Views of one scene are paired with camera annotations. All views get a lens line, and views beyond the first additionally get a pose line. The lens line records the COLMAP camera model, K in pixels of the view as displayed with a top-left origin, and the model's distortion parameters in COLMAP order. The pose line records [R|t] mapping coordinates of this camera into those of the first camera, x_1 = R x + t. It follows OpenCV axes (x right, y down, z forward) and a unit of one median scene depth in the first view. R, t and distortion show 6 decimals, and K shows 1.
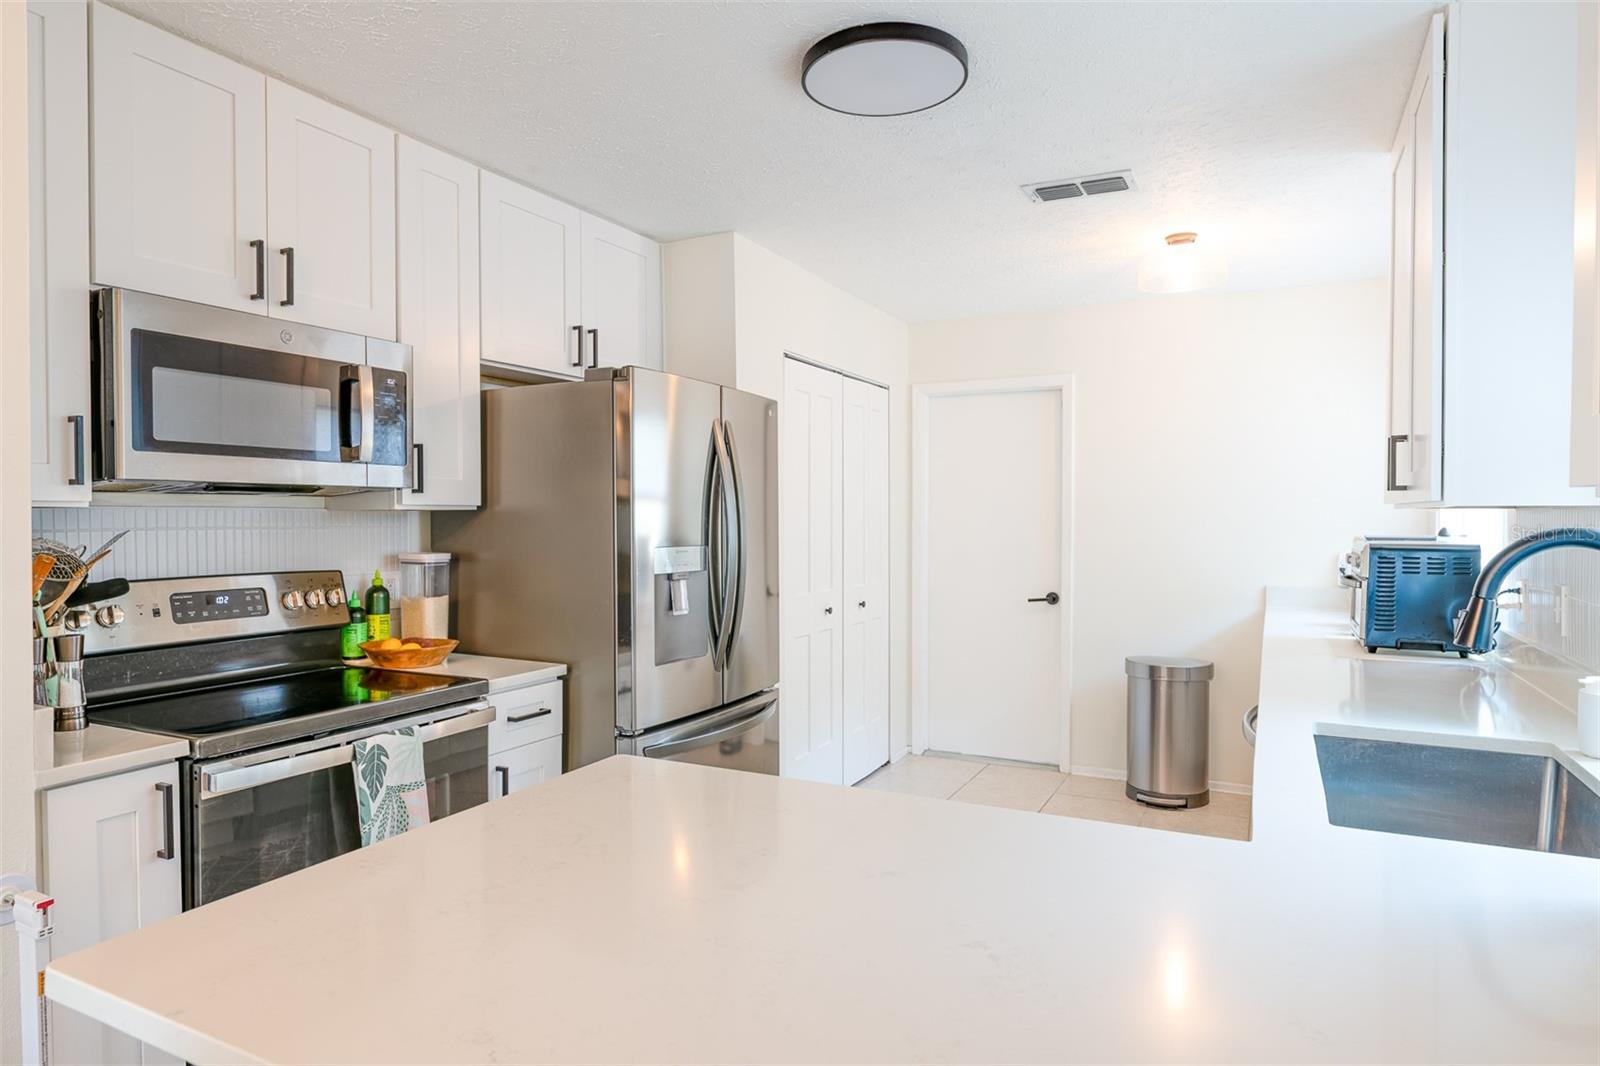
lens RADIAL K [[941.5, 0, 800.0], [0, 941.5, 533.0], [0, 0, 1]] dist [-0.019236, 0.015258]
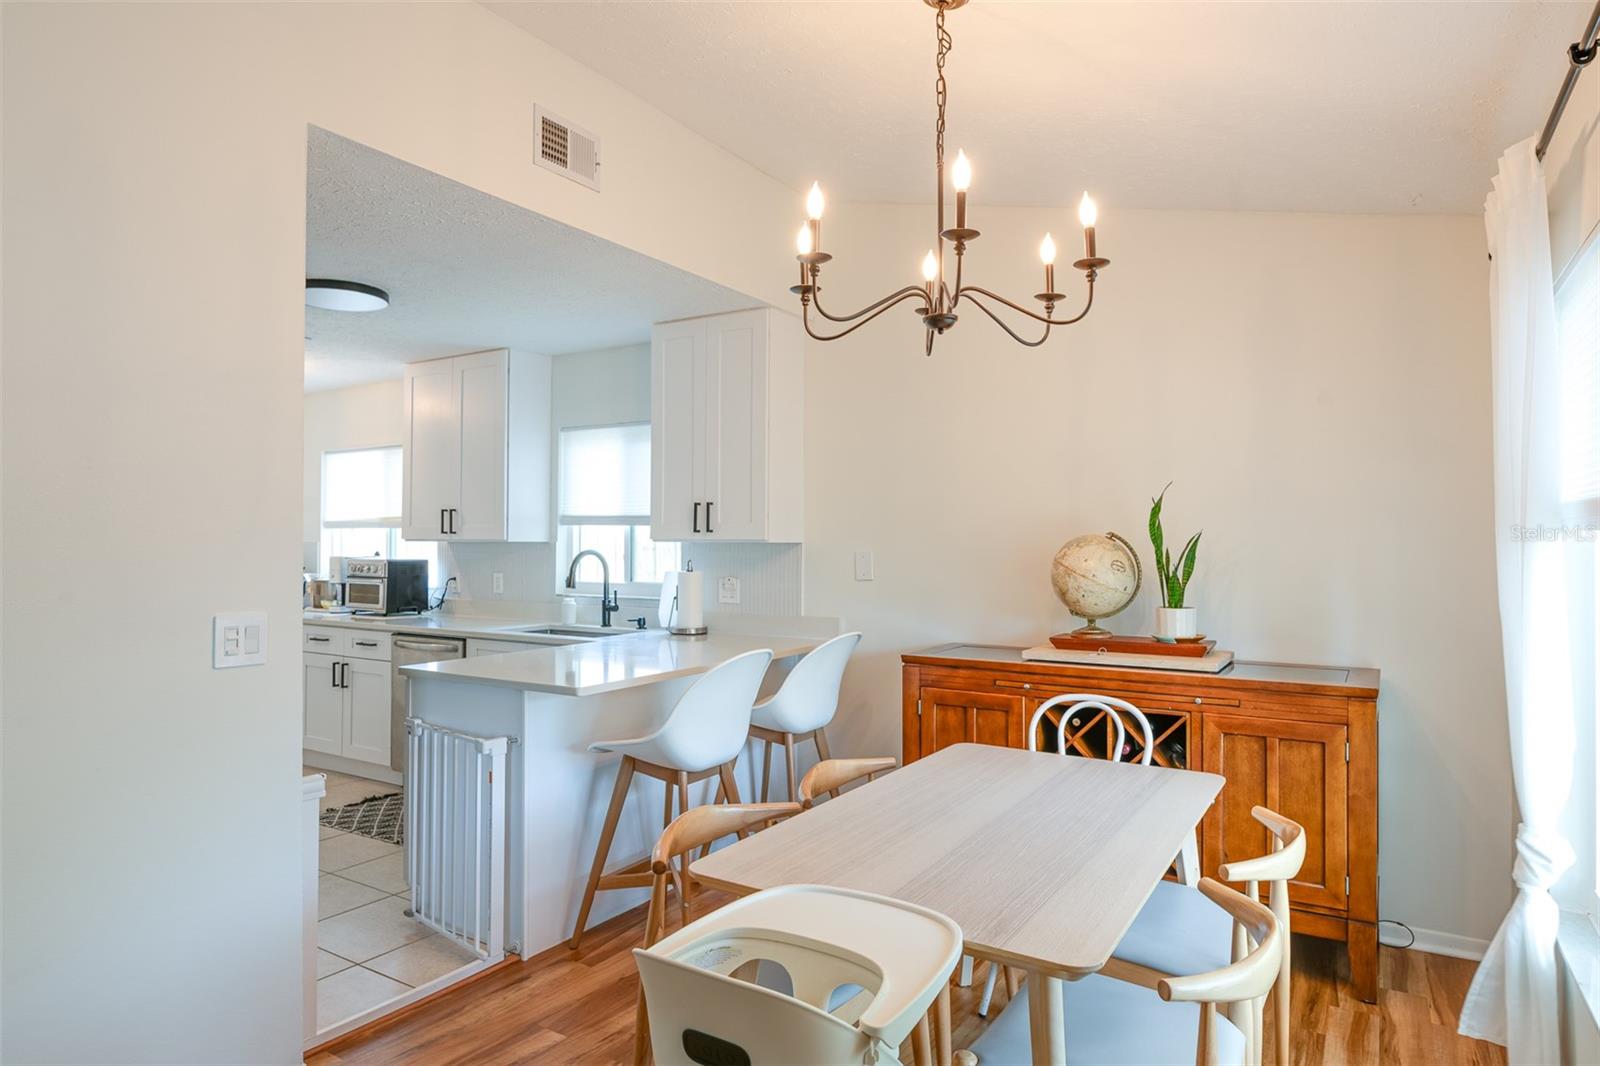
lens RADIAL K [[941.5, 0, 800.0], [0, 941.5, 533.0], [0, 0, 1]] dist [-0.019236, 0.015258]
pose [[0.085711, 0.012137, 0.996246, -0.831643], [0.017892, 0.999746, -0.013719, -0.000671], [-0.996159, 0.019001, 0.085472, -0.006515]]
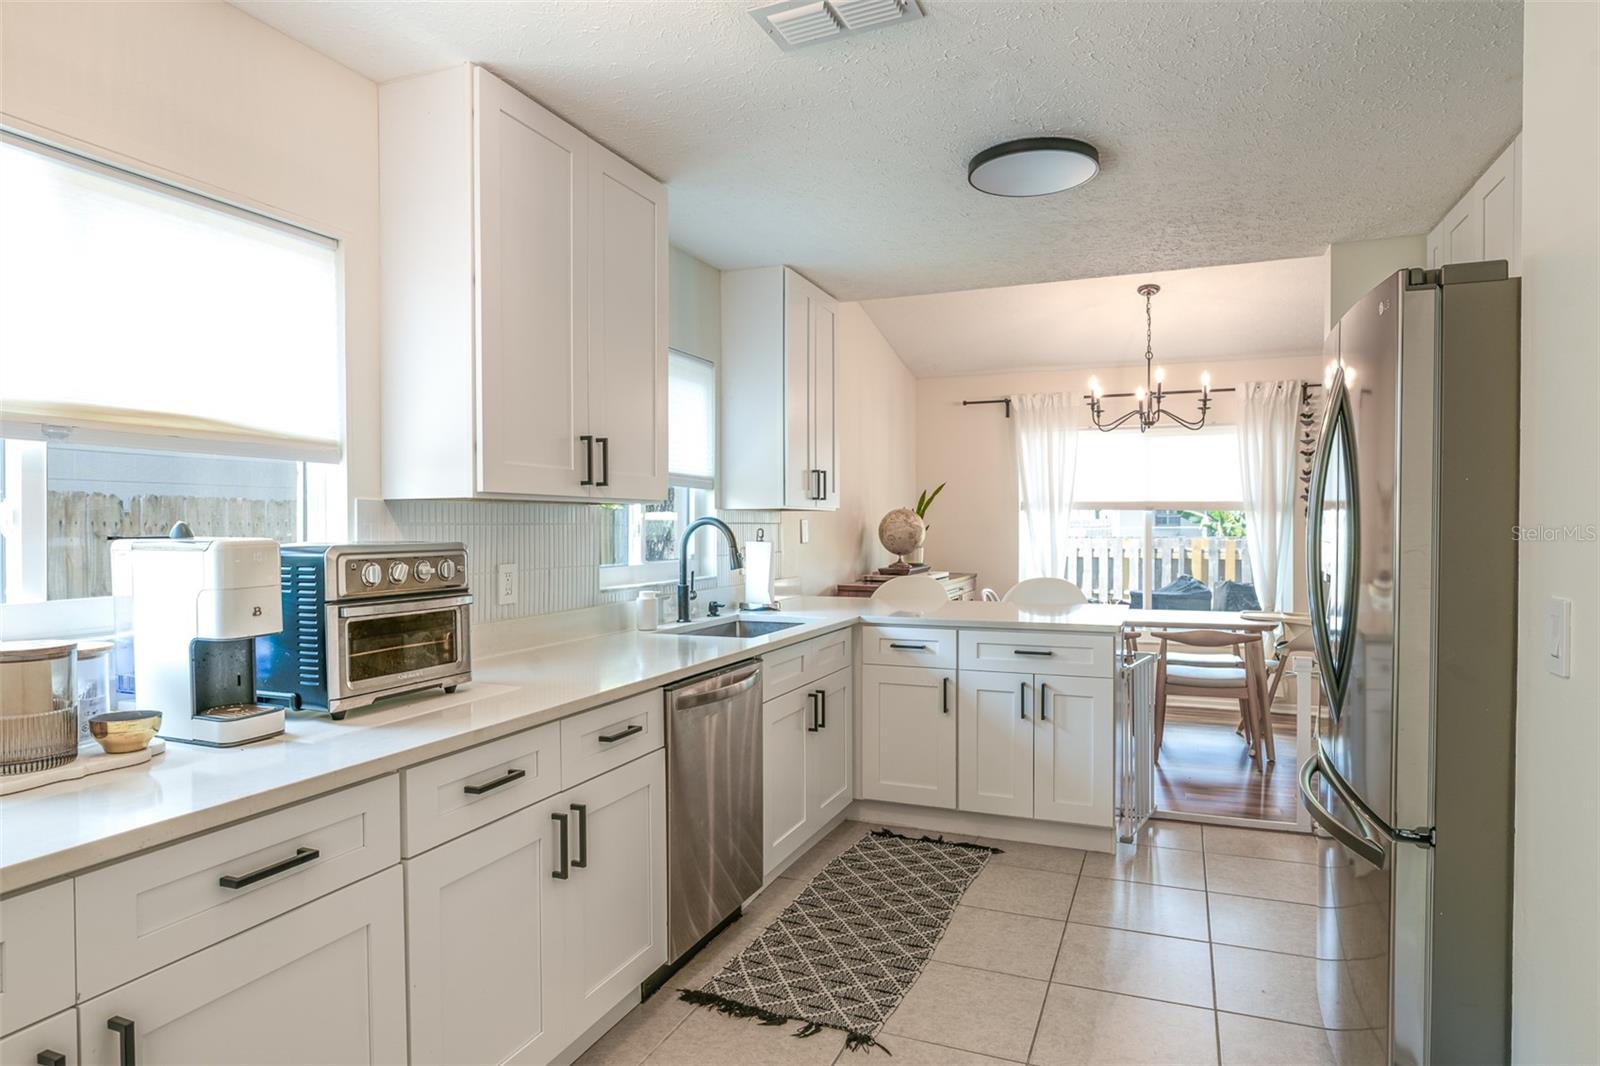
lens RADIAL K [[941.5, 0, 800.0], [0, 941.5, 533.0], [0, 0, 1]] dist [-0.019236, 0.015258]
pose [[-0.995595, 0.004186, -0.093667, 0.268398], [0.001258, 0.999509, 0.031297, -0.012252], [0.093752, 0.031042, -0.995112, 1.175596]]
